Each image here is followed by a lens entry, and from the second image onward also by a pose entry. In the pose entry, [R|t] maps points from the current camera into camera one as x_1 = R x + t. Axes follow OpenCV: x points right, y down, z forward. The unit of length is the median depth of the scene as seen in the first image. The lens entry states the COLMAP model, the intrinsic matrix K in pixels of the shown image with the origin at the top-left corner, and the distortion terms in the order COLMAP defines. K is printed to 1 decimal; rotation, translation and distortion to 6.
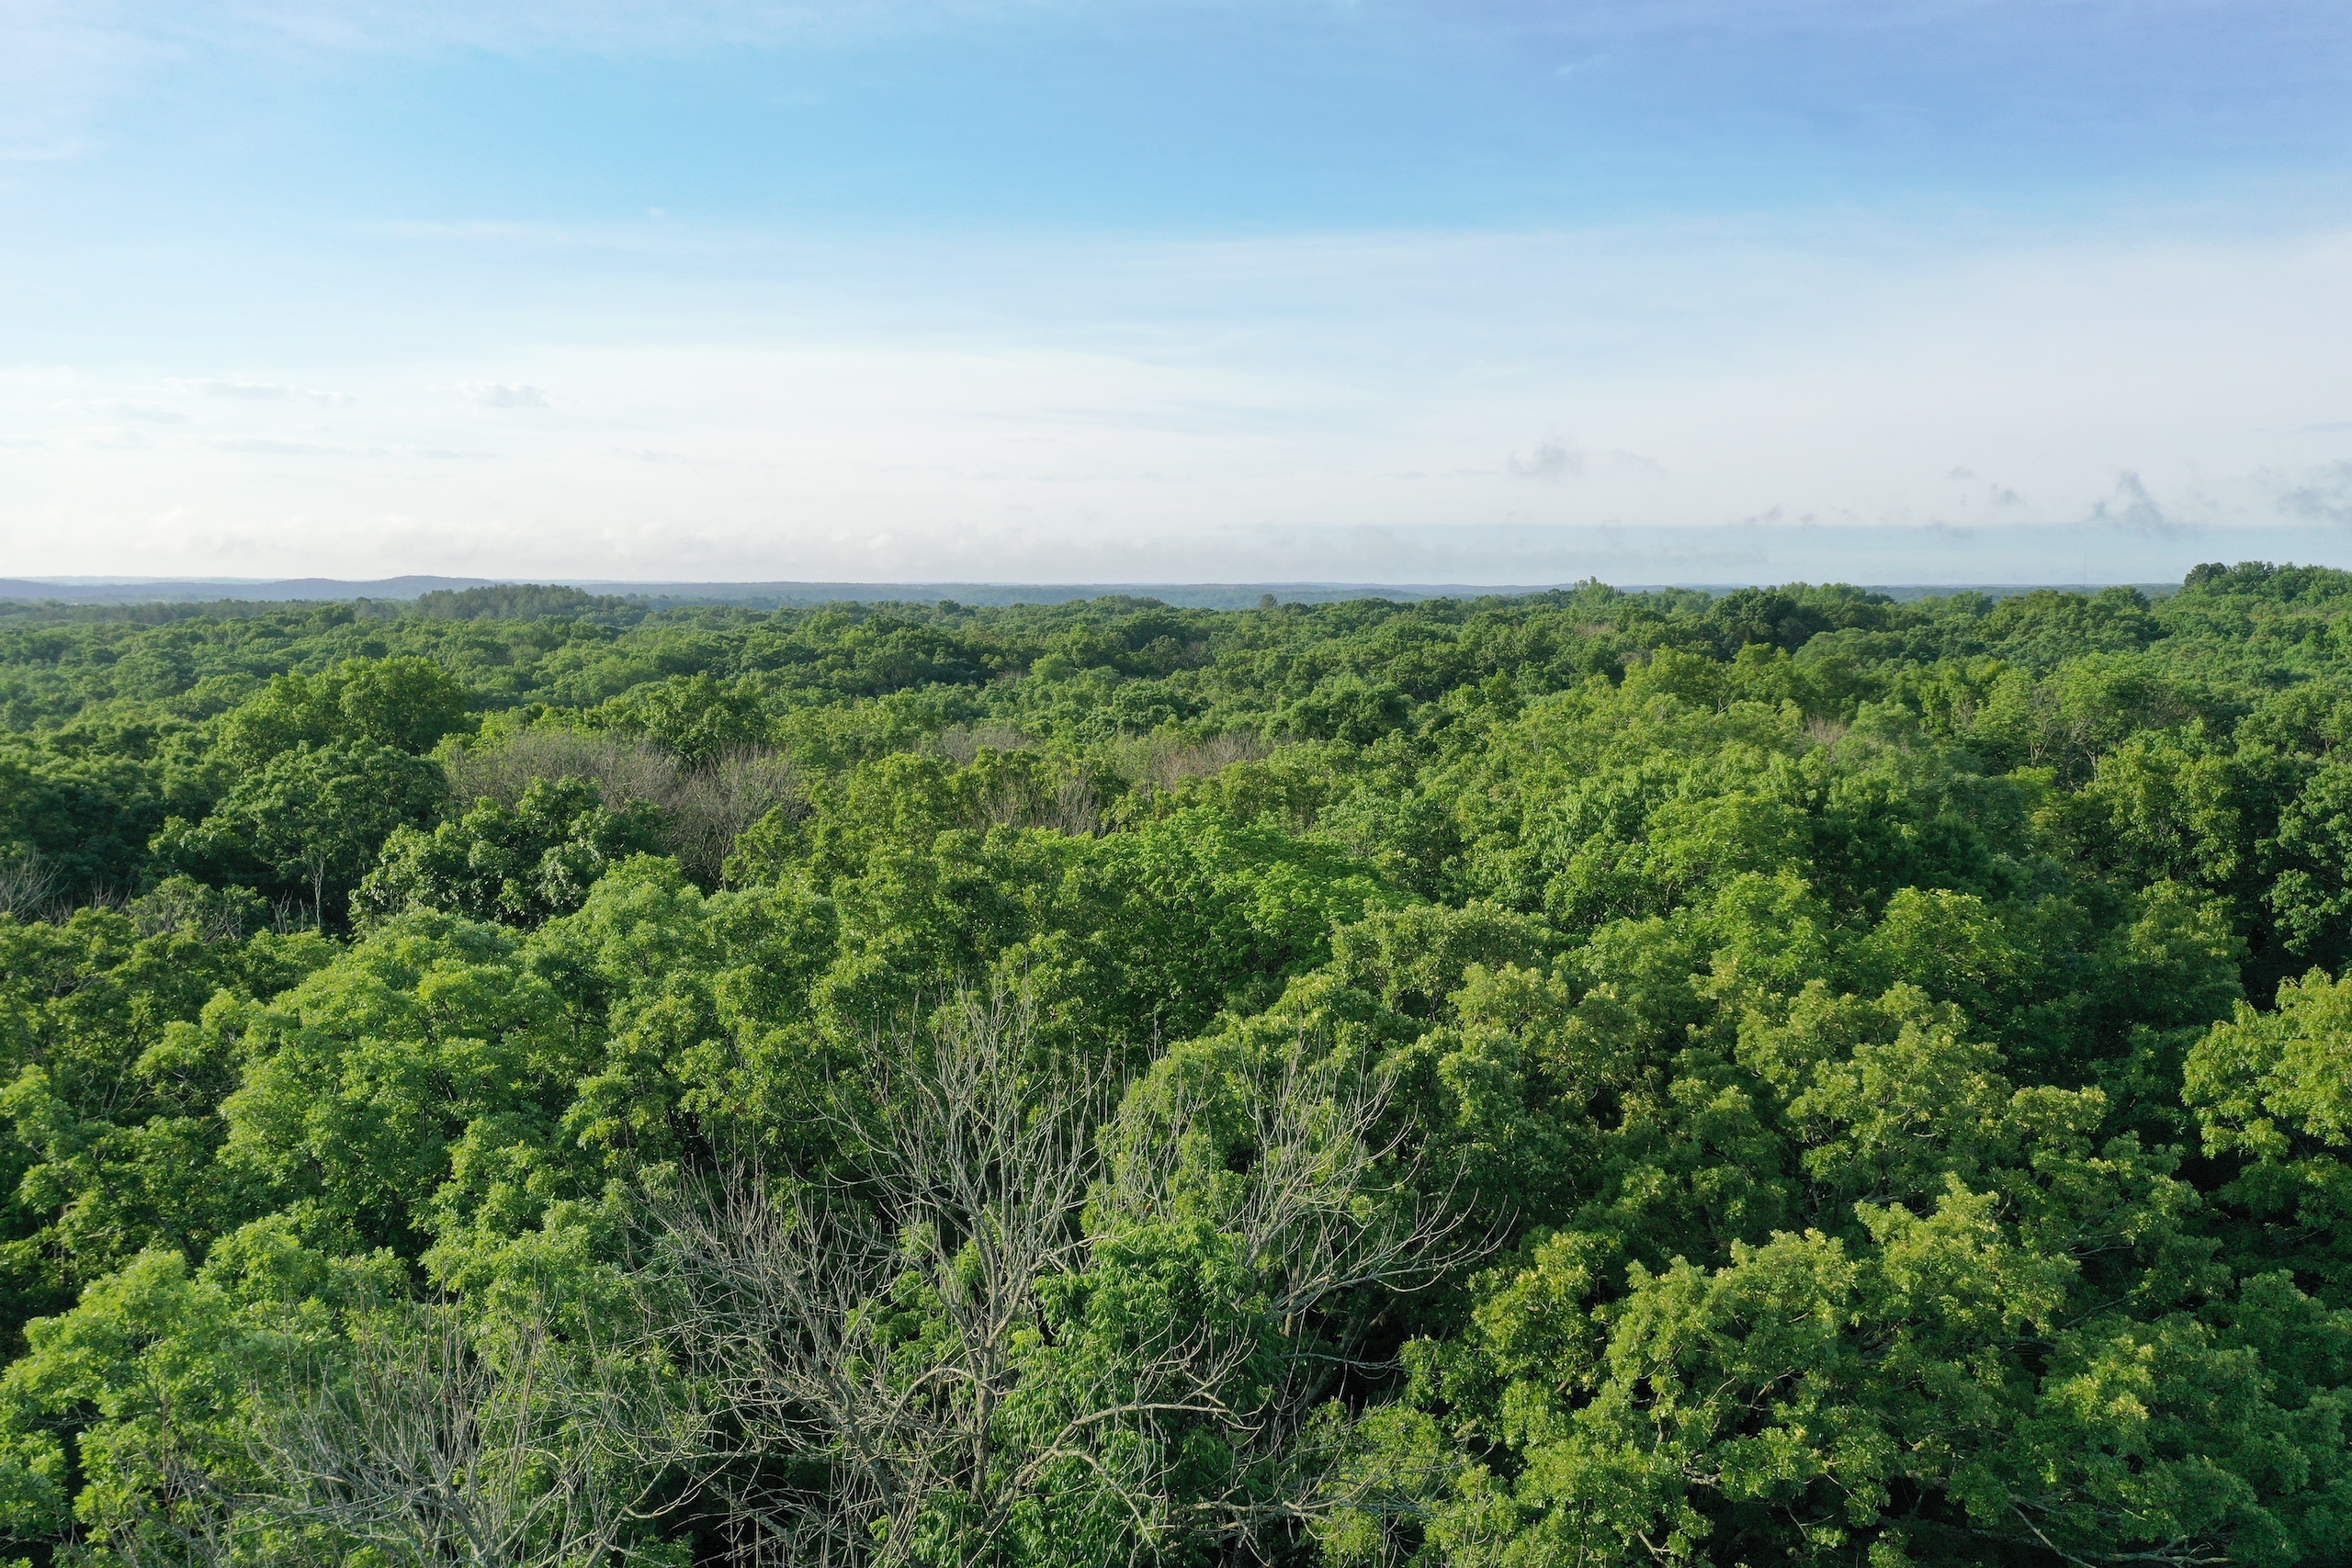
lens RADIAL K [[1867.6, 0, 1162.9], [0, 1867.6, 763.9], [0, 0, 1]] dist [0.006290, 0.005111]
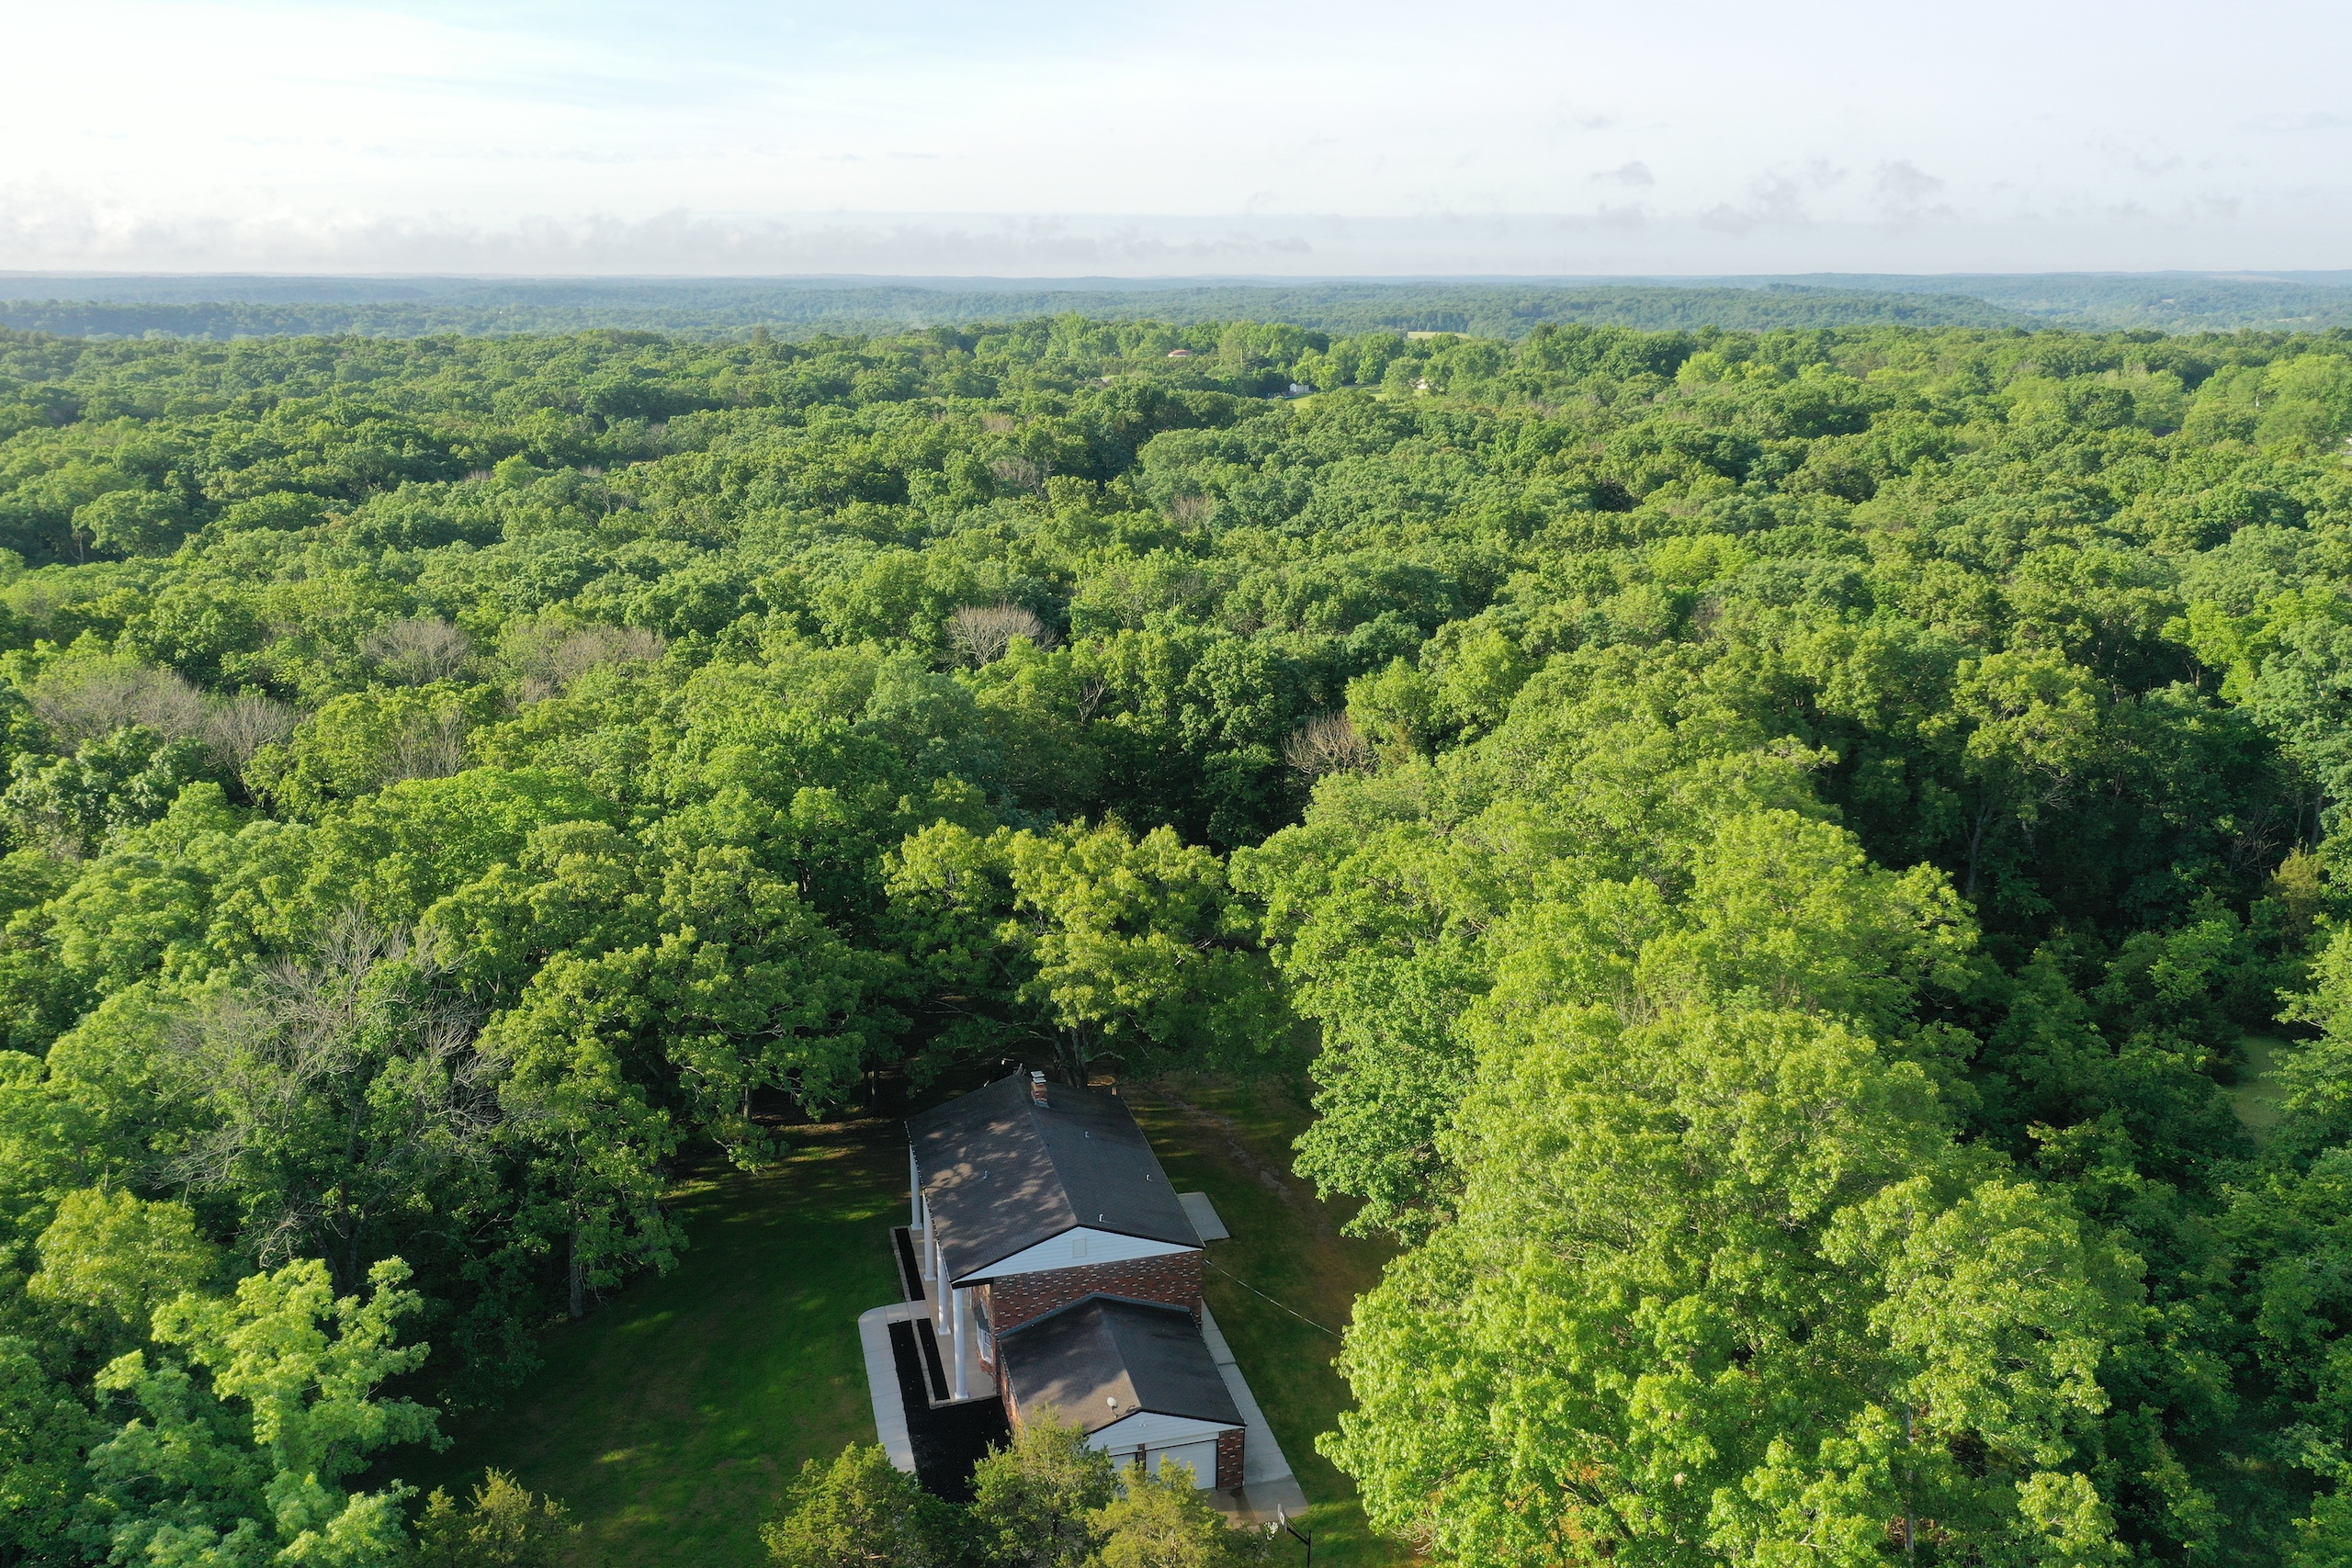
lens RADIAL K [[1867.6, 0, 1163.6], [0, 1867.6, 771.3], [0, 0, 1]] dist [0.006290, 0.005111]
pose [[0.969586, -0.063411, 0.236393, 0.182989], [0.023970, 0.985814, 0.166122, -0.215563], [-0.243574, -0.155403, 0.957351, -0.873150]]
